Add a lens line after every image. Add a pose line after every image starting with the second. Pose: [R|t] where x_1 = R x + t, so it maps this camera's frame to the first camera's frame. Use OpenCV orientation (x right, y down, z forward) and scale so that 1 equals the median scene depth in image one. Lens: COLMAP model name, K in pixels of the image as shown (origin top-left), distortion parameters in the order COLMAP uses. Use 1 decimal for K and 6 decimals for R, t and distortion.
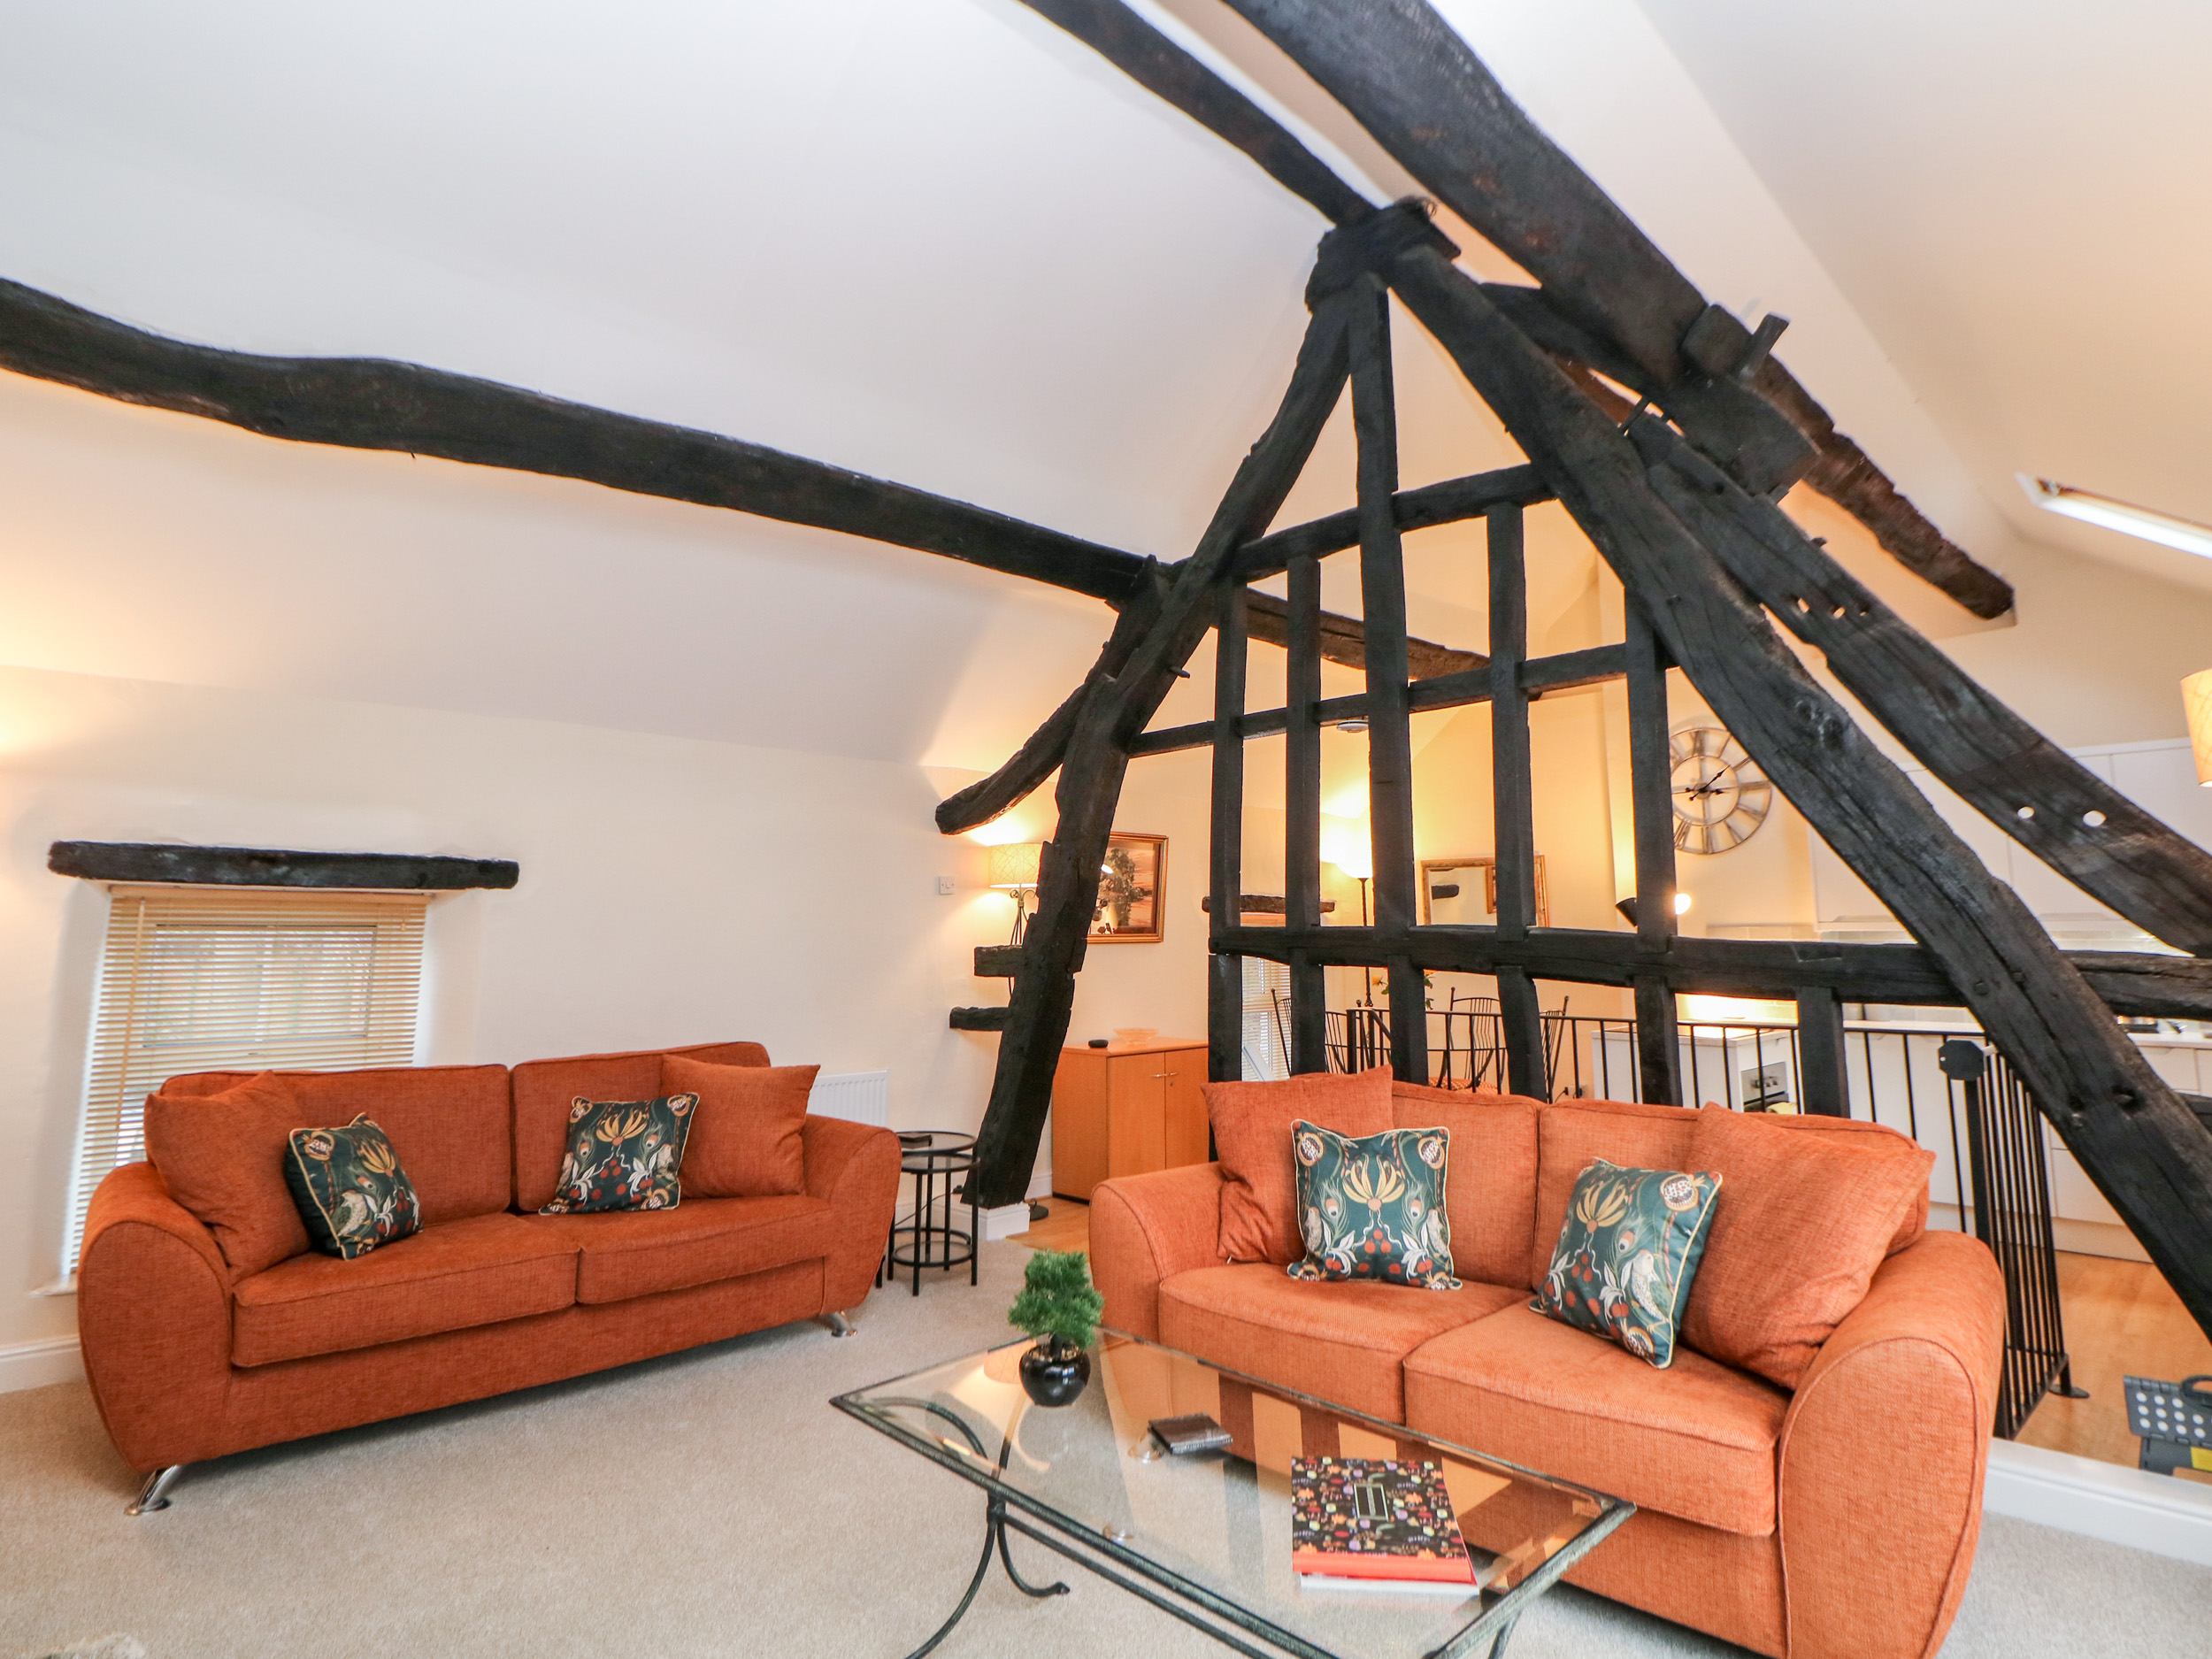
lens RADIAL K [[1141.0, 0, 1134.0], [0, 1141.0, 771.7], [0, 0, 1]] dist [-0.004175, -0.017374]
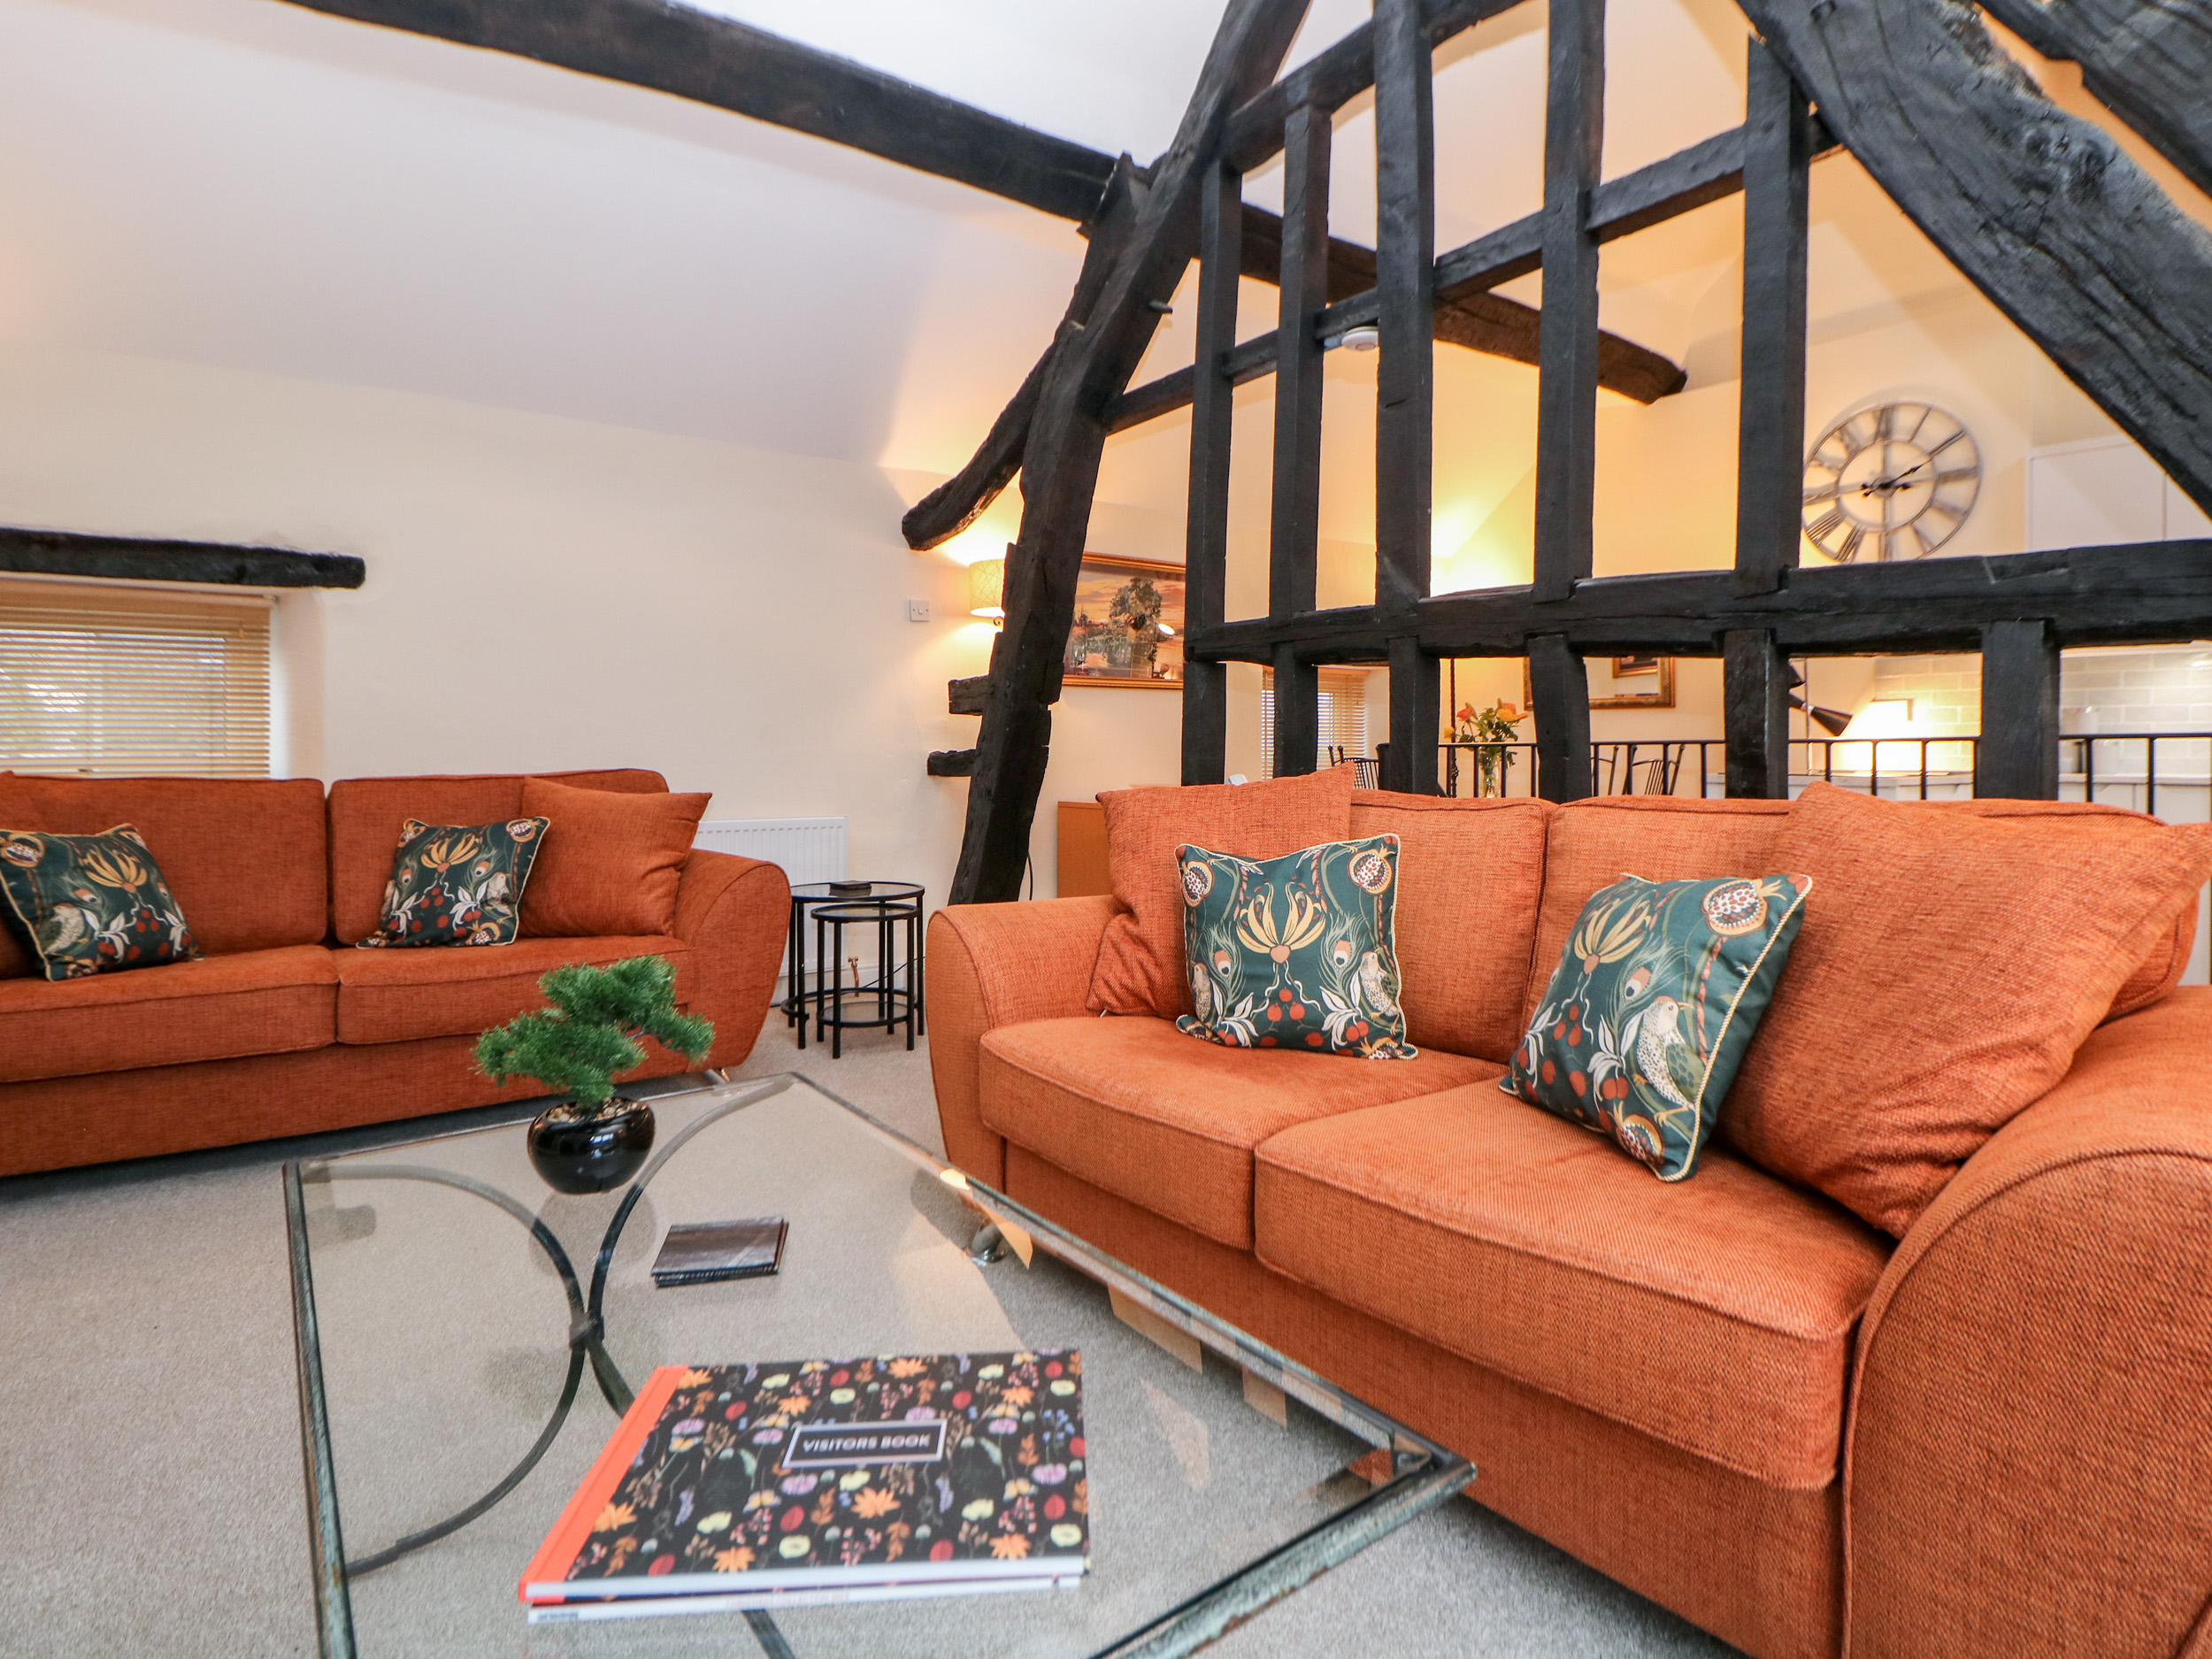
lens RADIAL K [[1139.0, 0, 1134.8], [0, 1139.0, 772.0], [0, 0, 1]] dist [0.001678, -0.016566]
pose [[0.991629, 0.002449, -0.129098, 0.200220], [0.018074, 0.987344, 0.157561, 0.164038], [0.127850, -0.158576, 0.979034, 0.316078]]
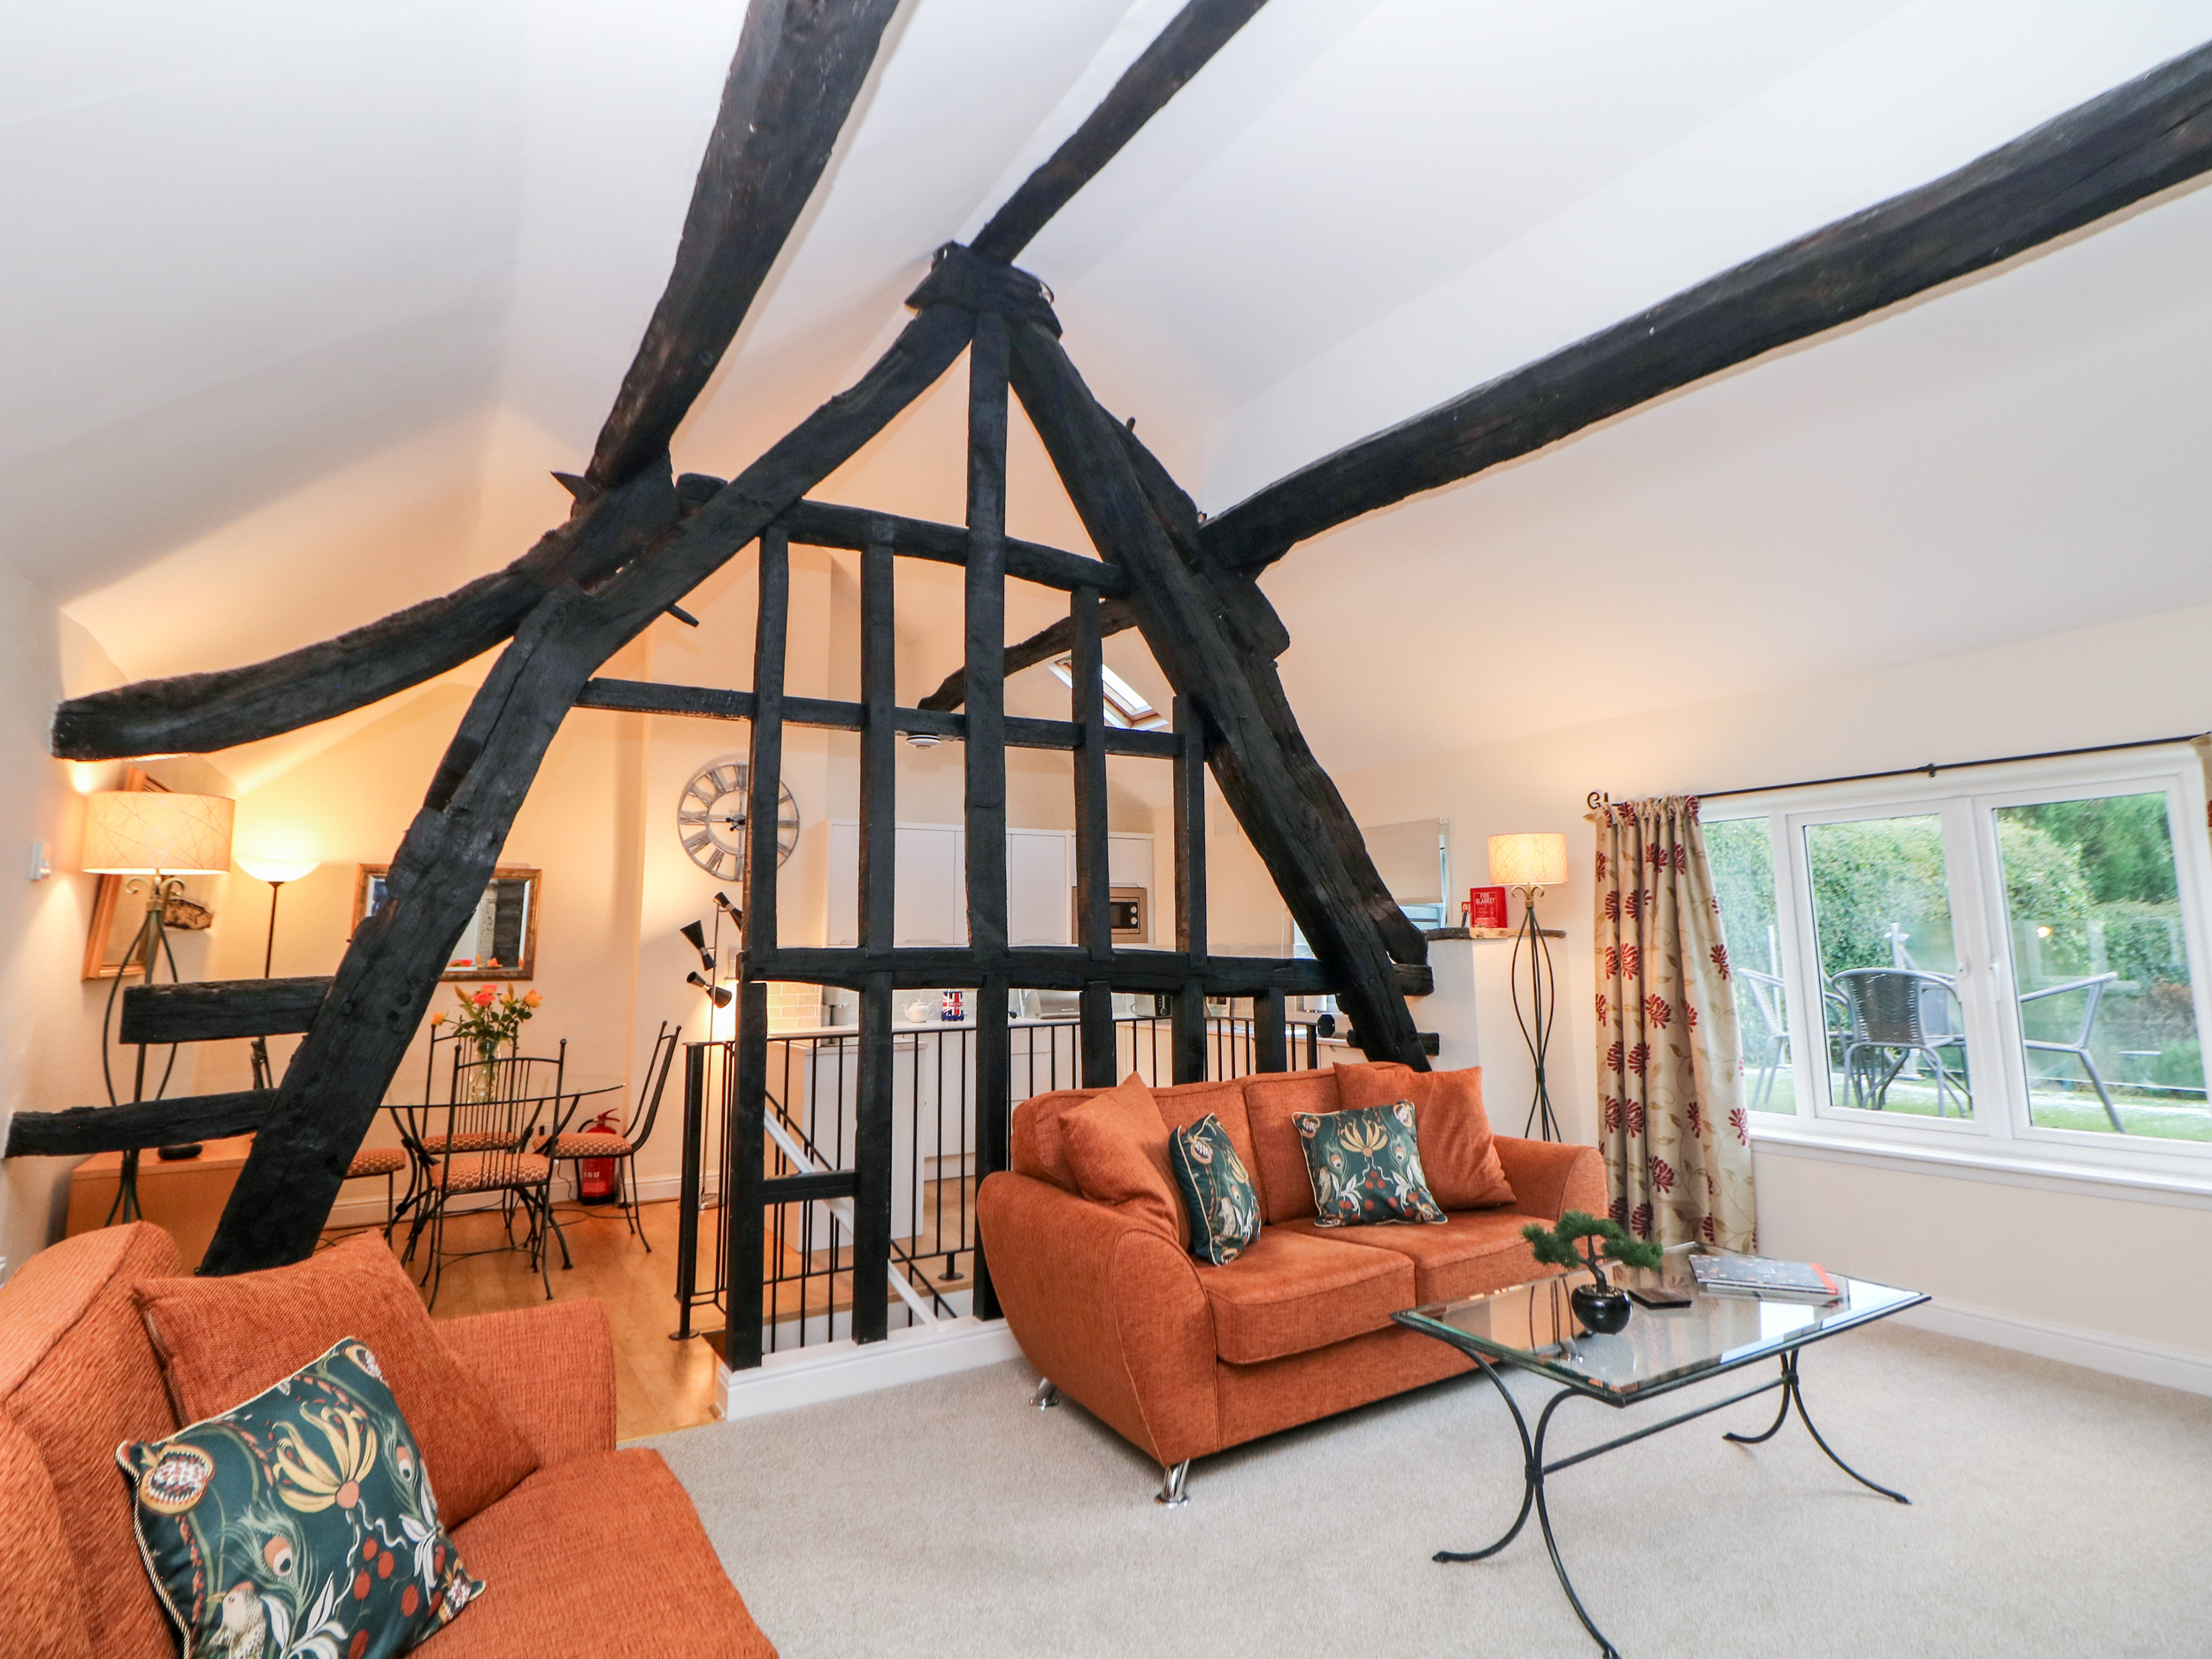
lens RADIAL K [[1139.0, 0, 1134.8], [0, 1139.0, 772.0], [0, 0, 1]] dist [0.001678, -0.016566]
pose [[0.224850, 0.154950, 0.961994, -0.993229], [-0.130394, 0.983180, -0.127885, 0.121348], [-0.965629, -0.096683, 0.241273, 0.837877]]
